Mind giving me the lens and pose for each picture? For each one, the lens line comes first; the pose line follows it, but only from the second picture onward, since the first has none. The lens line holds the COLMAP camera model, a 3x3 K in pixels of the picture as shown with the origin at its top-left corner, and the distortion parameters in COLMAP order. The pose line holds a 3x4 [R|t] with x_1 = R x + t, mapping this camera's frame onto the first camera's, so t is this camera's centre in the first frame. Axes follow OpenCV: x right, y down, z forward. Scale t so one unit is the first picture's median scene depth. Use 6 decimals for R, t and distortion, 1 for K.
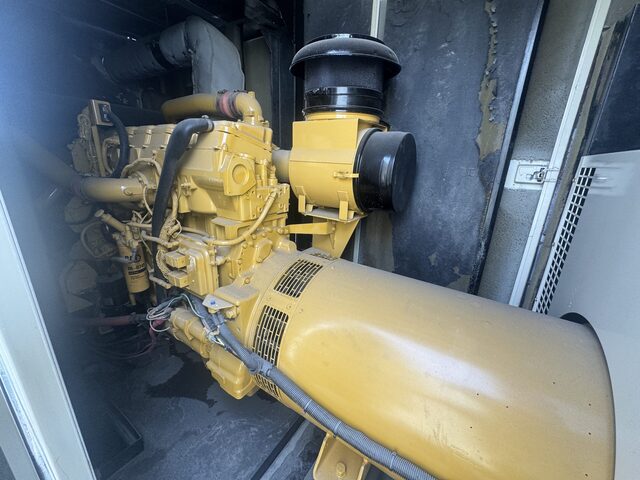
lens RADIAL K [[256.0, 0, 317.6], [0, 256.0, 238.6], [0, 0, 1]] dist [0.002080, 0.000044]
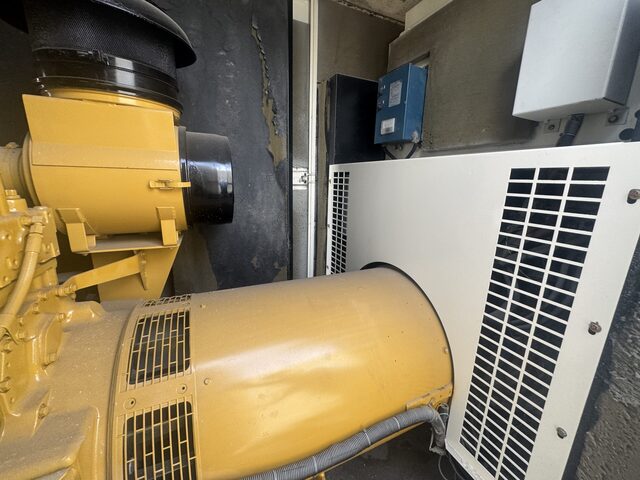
lens RADIAL K [[256.0, 0, 317.8], [0, 256.0, 240.0], [0, 0, 1]] dist [0.002080, 0.000044]
pose [[0.527209, -0.222838, 0.819996, -0.289822], [0.248806, 0.963190, 0.101785, -0.057550], [-0.812494, 0.150358, 0.563246, 0.239108]]
